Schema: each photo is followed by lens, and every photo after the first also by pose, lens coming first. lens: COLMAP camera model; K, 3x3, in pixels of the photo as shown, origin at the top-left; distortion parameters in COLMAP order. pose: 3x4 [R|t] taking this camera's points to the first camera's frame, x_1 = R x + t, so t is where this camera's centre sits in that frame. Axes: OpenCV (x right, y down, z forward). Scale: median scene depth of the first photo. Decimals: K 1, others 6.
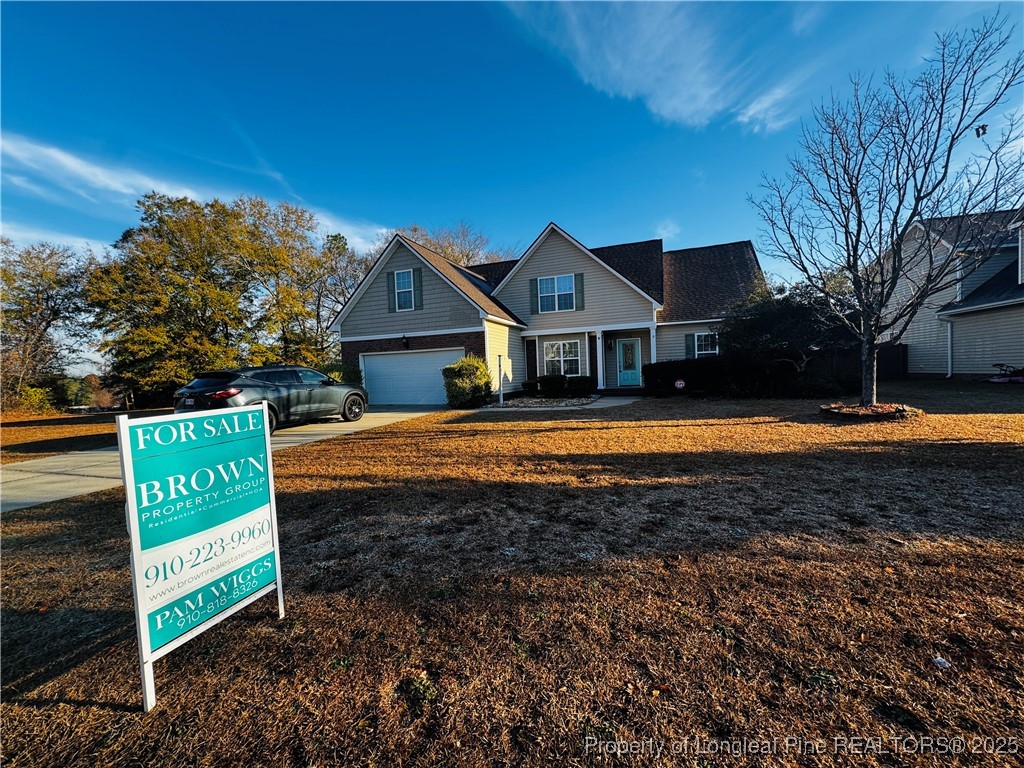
lens RADIAL K [[408.9, 0, 516.4], [0, 408.9, 385.5], [0, 0, 1]] dist [-0.001627, -0.000031]
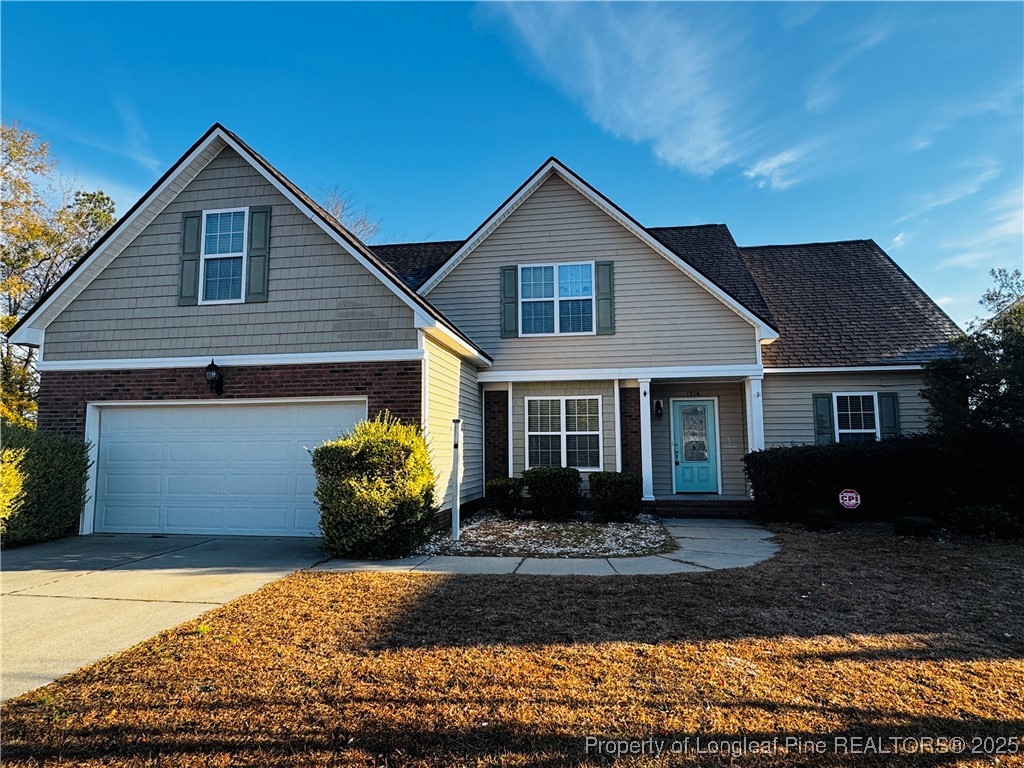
lens RADIAL K [[607.7, 0, 506.0], [0, 607.7, 382.9], [0, 0, 1]] dist [-0.004940, 0.001453]
pose [[0.980564, 0.052107, 0.189153, -0.099478], [-0.024459, 0.989032, -0.145659, -0.020920], [-0.194668, 0.138202, 0.971084, 0.351830]]
